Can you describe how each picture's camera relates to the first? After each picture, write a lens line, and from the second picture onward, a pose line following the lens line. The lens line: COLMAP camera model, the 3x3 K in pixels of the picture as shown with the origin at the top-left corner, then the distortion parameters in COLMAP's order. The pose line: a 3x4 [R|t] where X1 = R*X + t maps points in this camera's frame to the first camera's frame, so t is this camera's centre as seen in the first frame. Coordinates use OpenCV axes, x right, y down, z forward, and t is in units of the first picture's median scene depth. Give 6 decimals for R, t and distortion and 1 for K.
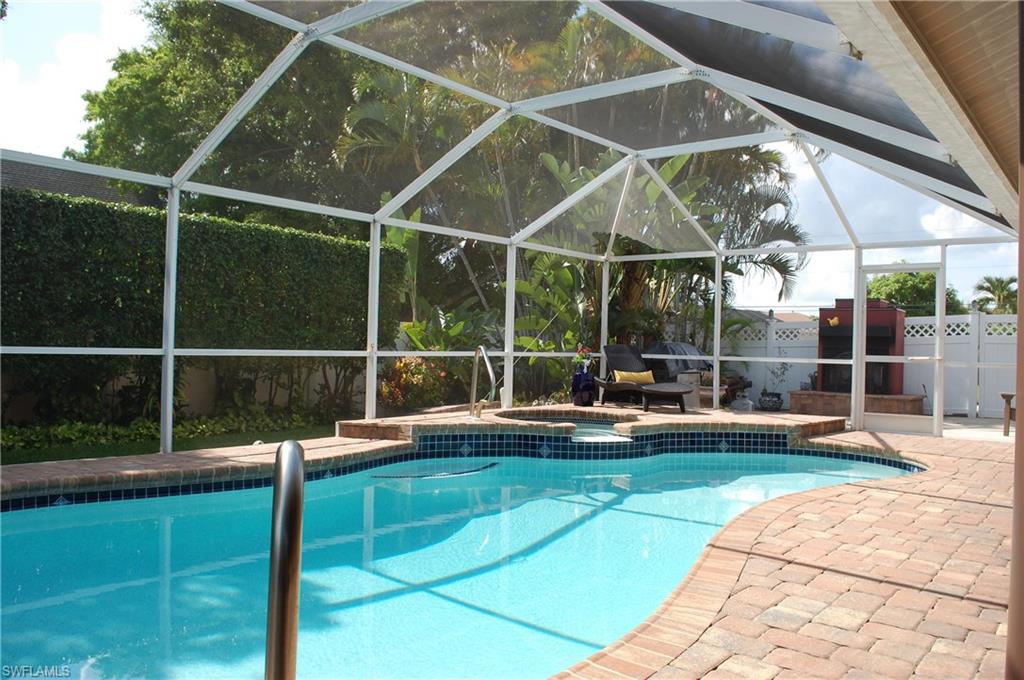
lens RADIAL K [[805.0, 0, 512.3], [0, 805.0, 335.4], [0, 0, 1]] dist [-0.093671, 0.023147]
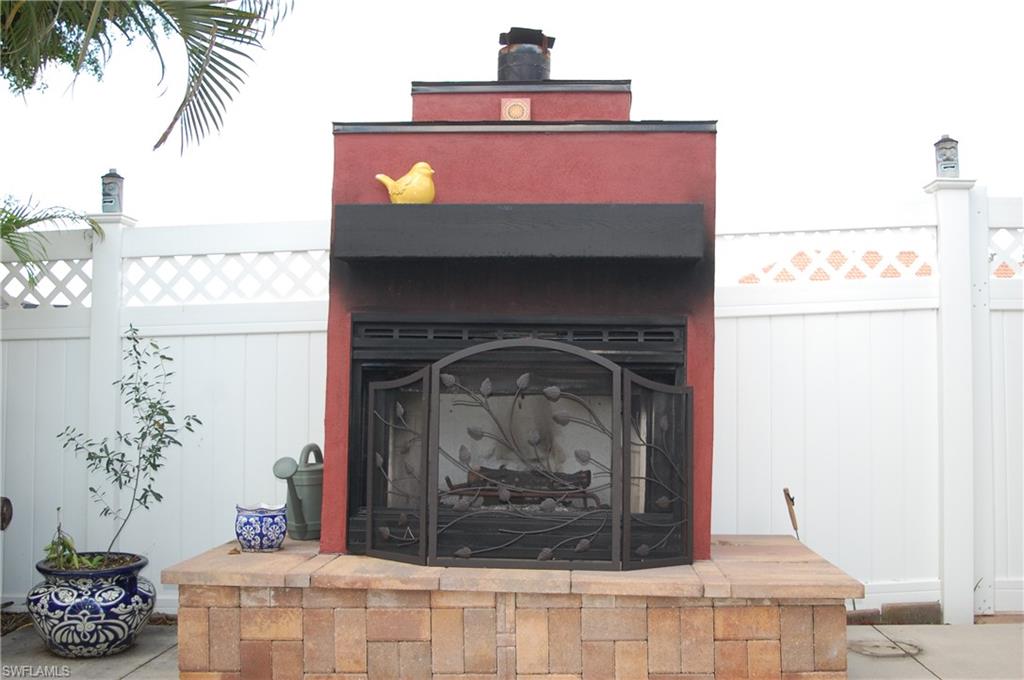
lens RADIAL K [[995.1, 0, 512.8], [0, 995.1, 340.4], [0, 0, 1]] dist [-0.004140, -0.001701]
pose [[0.813335, 0.015759, 0.581582, 0.286133], [0.004361, 0.999440, -0.033181, 0.027881], [-0.581779, 0.029524, 0.812811, 0.791544]]
